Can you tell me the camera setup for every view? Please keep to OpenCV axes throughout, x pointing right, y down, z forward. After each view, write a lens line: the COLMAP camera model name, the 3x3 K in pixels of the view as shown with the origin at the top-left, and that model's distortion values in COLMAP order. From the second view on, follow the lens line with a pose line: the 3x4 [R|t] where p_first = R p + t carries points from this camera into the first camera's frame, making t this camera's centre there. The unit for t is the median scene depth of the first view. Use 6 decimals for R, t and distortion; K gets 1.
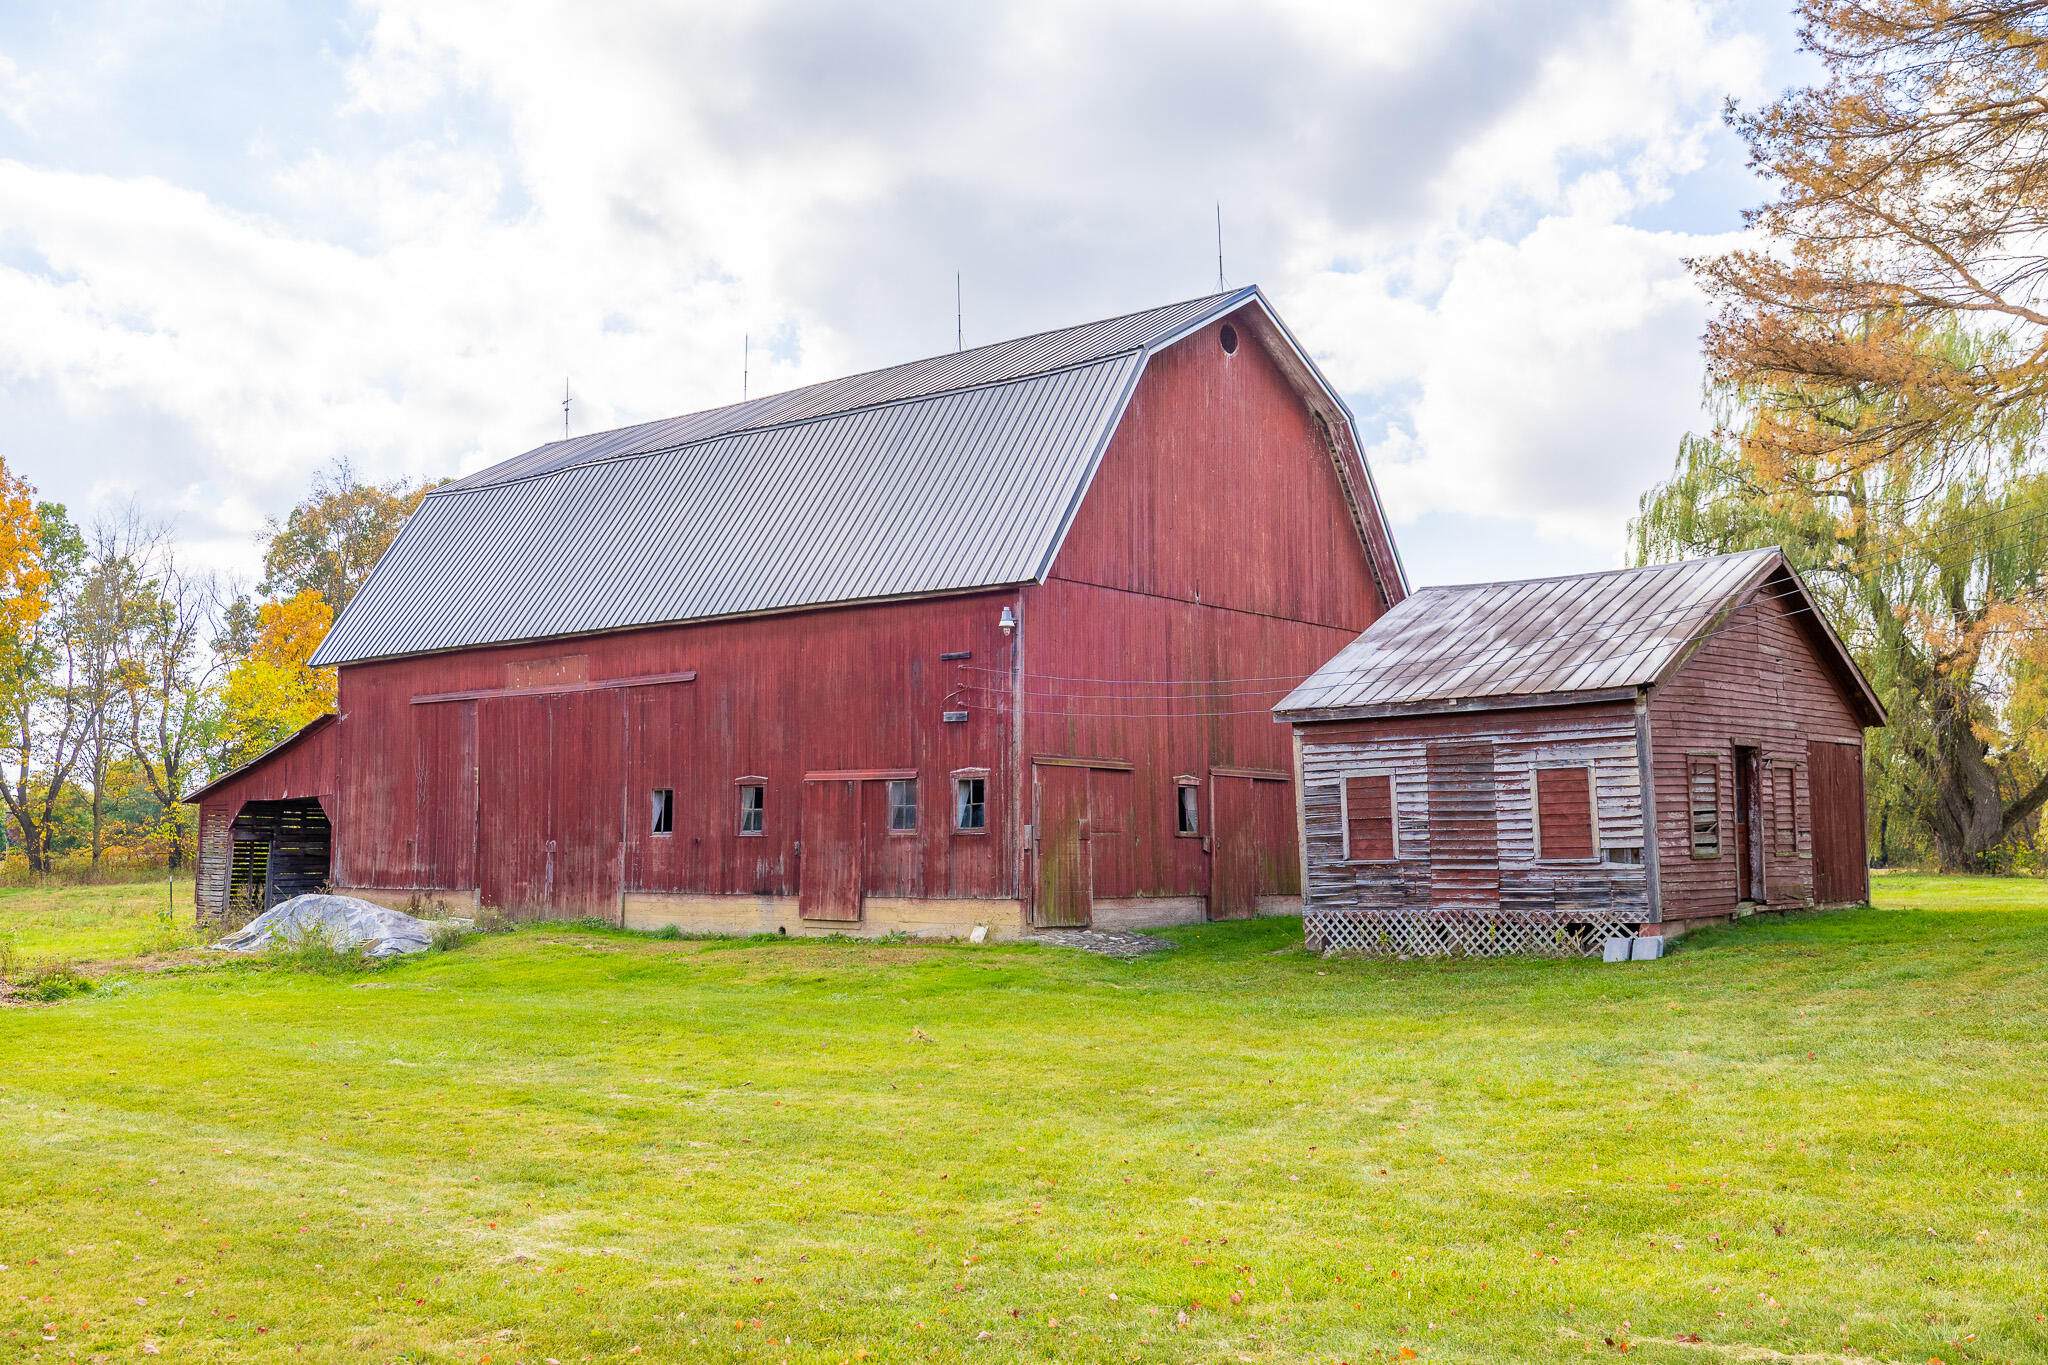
lens RADIAL K [[1996.6, 0, 1012.2], [0, 1996.6, 690.9], [0, 0, 1]] dist [0.006337, 0.000000]
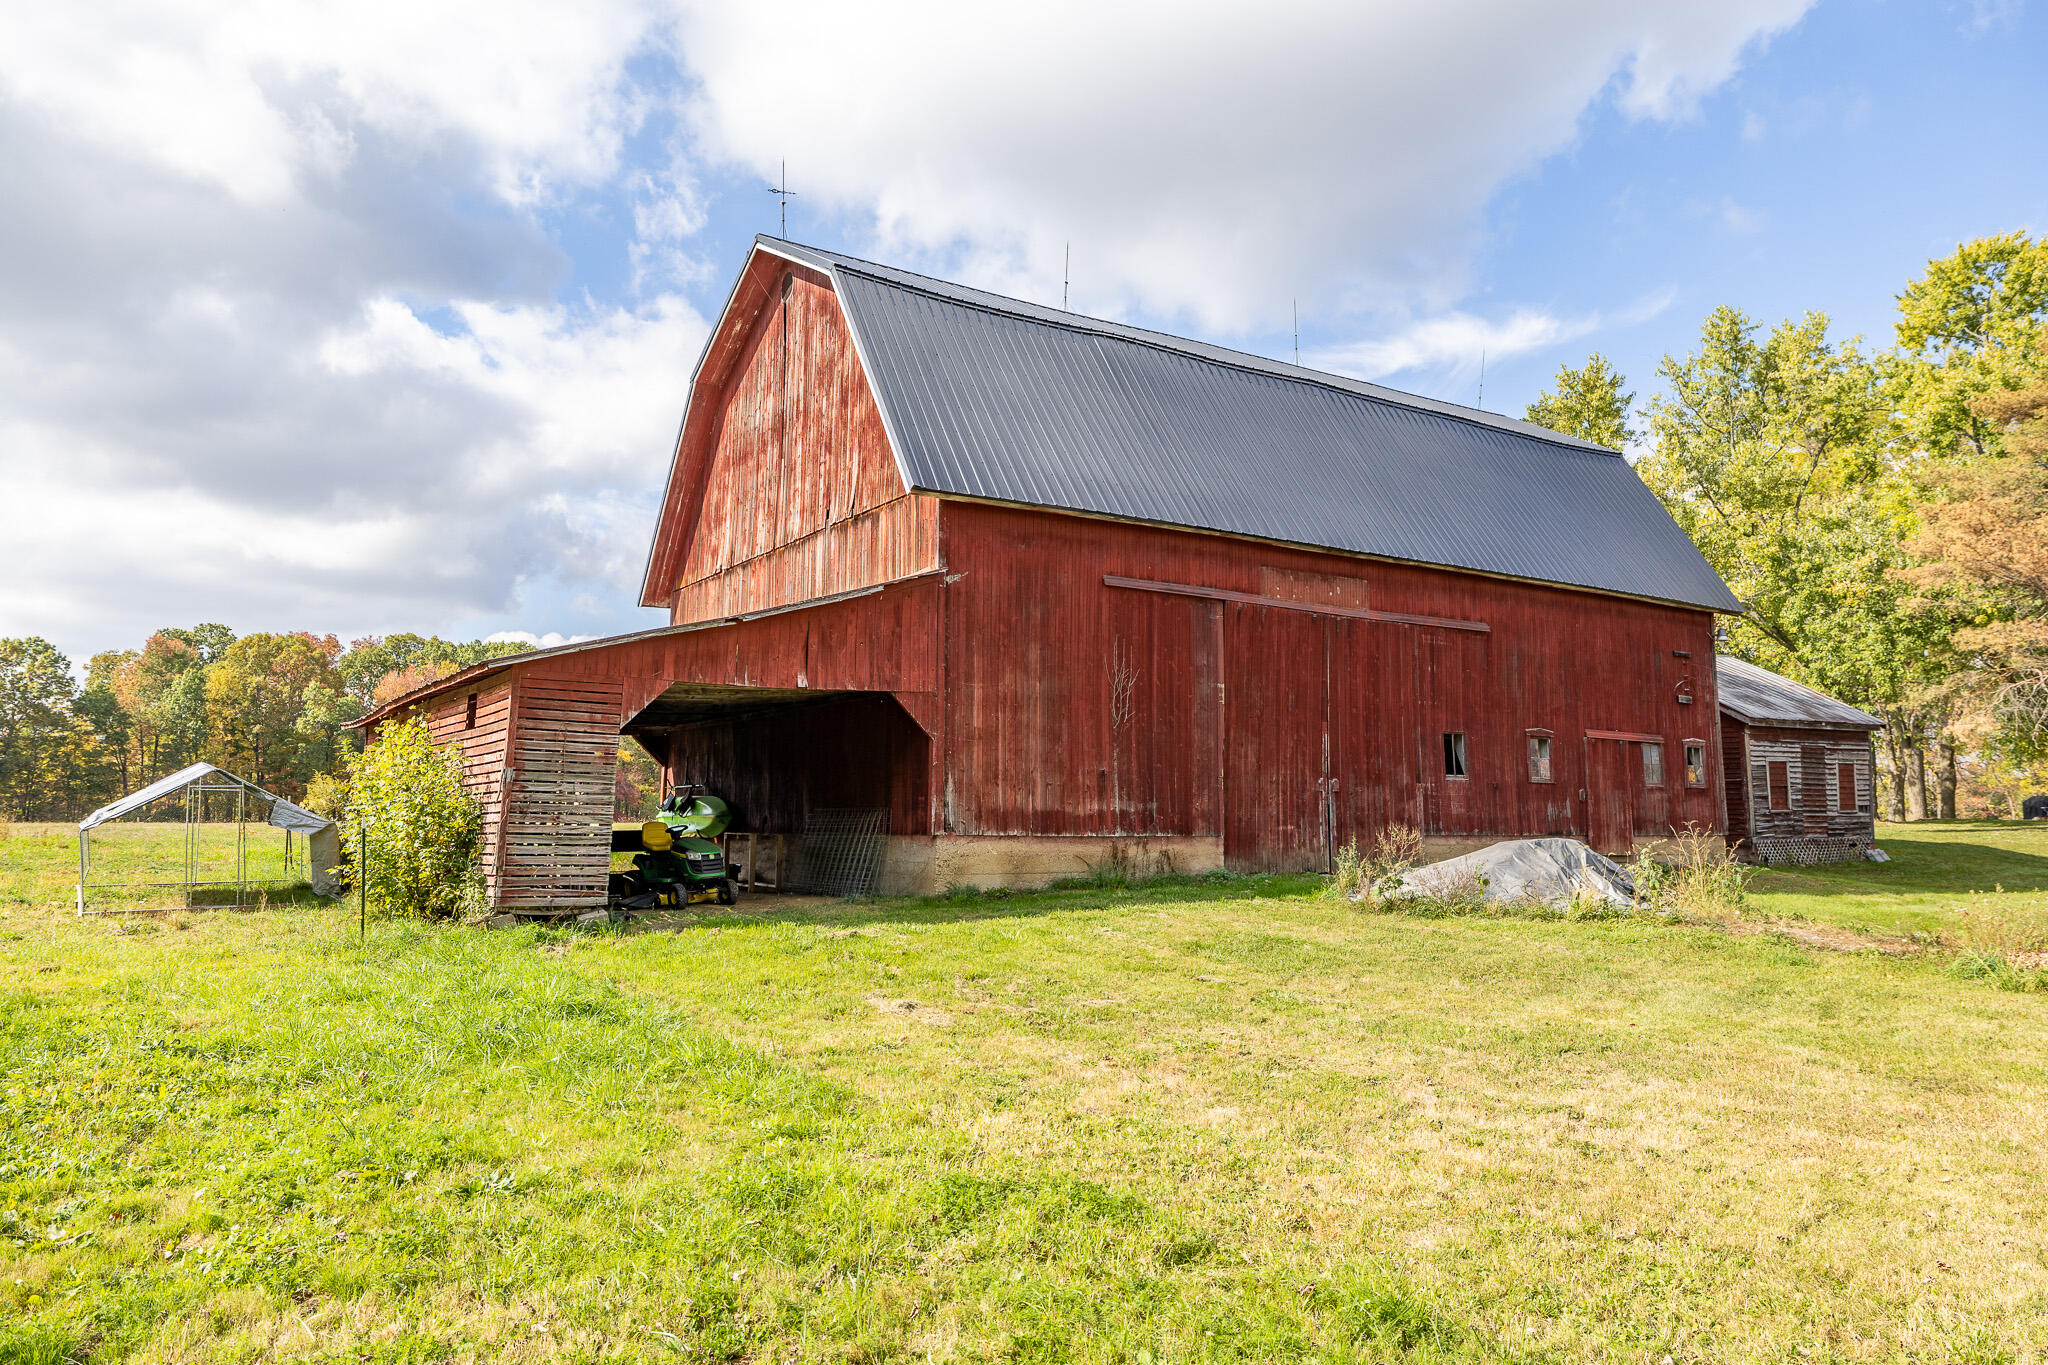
lens RADIAL K [[1414.7, 0, 1010.4], [0, 1414.7, 681.8], [0, 0, 1]] dist [0.018856, -0.001081]
pose [[0.279385, 0.094206, 0.955546, -0.919826], [-0.087224, 0.993551, -0.072451, 0.094557], [-0.956209, -0.063105, 0.285800, 1.004498]]
